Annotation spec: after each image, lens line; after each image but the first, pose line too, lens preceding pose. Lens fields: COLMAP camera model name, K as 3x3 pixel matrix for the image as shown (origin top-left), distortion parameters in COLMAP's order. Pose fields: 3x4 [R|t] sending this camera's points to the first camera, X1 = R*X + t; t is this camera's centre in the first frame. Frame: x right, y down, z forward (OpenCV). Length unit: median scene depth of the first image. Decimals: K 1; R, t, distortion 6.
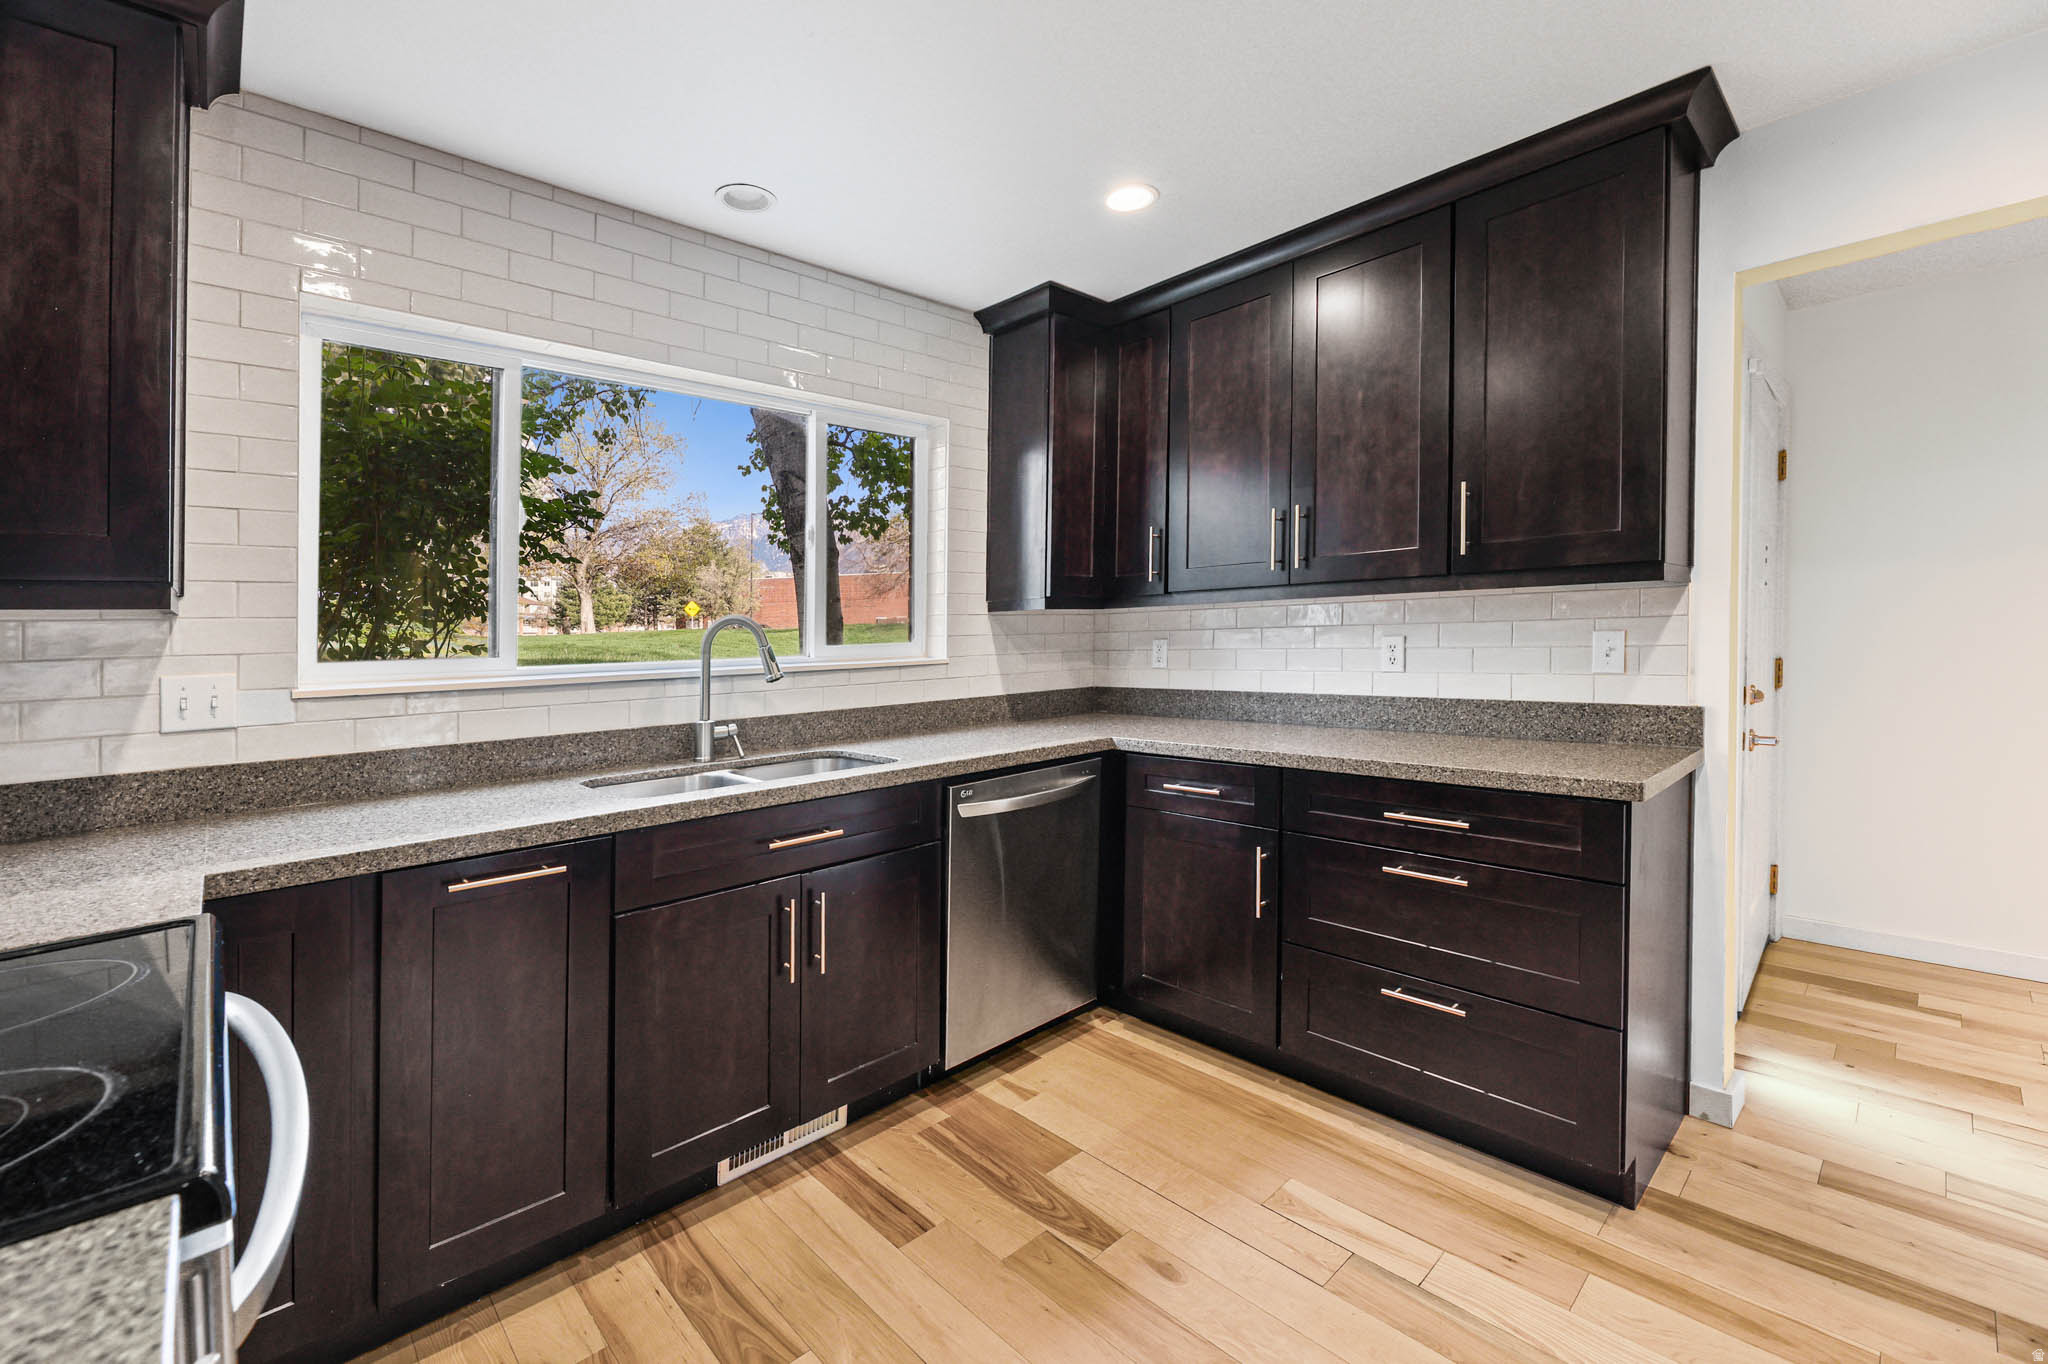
lens RADIAL K [[840.9, 0, 1025.7], [0, 840.9, 667.1], [0, 0, 1]] dist [-0.001206, -0.000141]
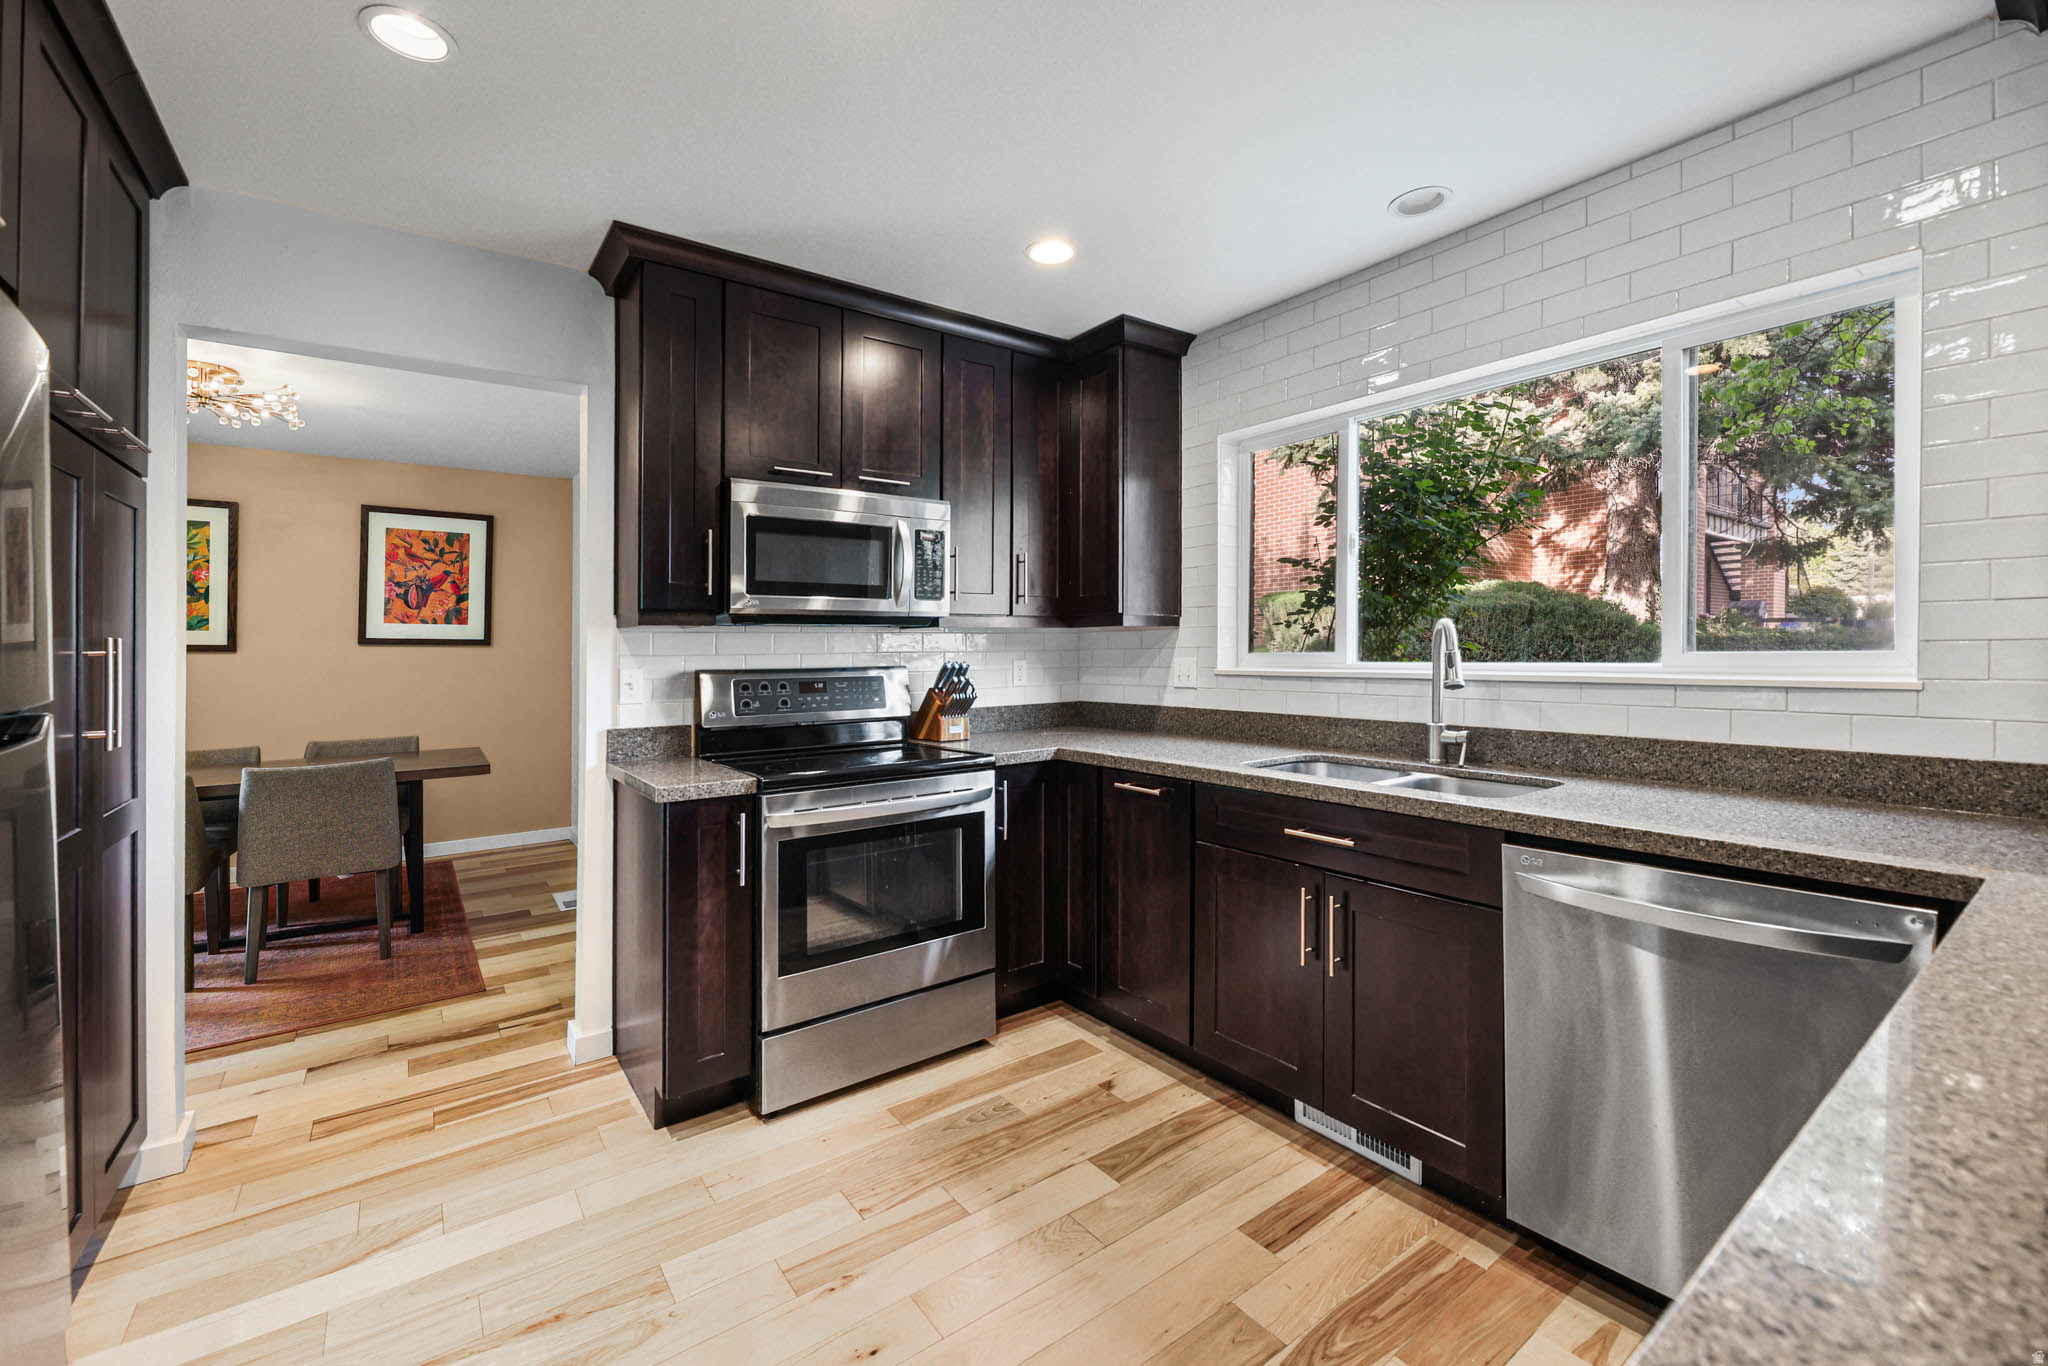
lens RADIAL K [[877.7, 0, 1029.8], [0, 877.7, 639.5], [0, 0, 1]] dist [-0.000415, -0.000117]
pose [[-0.117124, 0.017118, -0.992970, 0.857140], [-0.026483, 0.999442, 0.020354, -0.053810], [0.992764, 0.028681, -0.116605, 0.762196]]
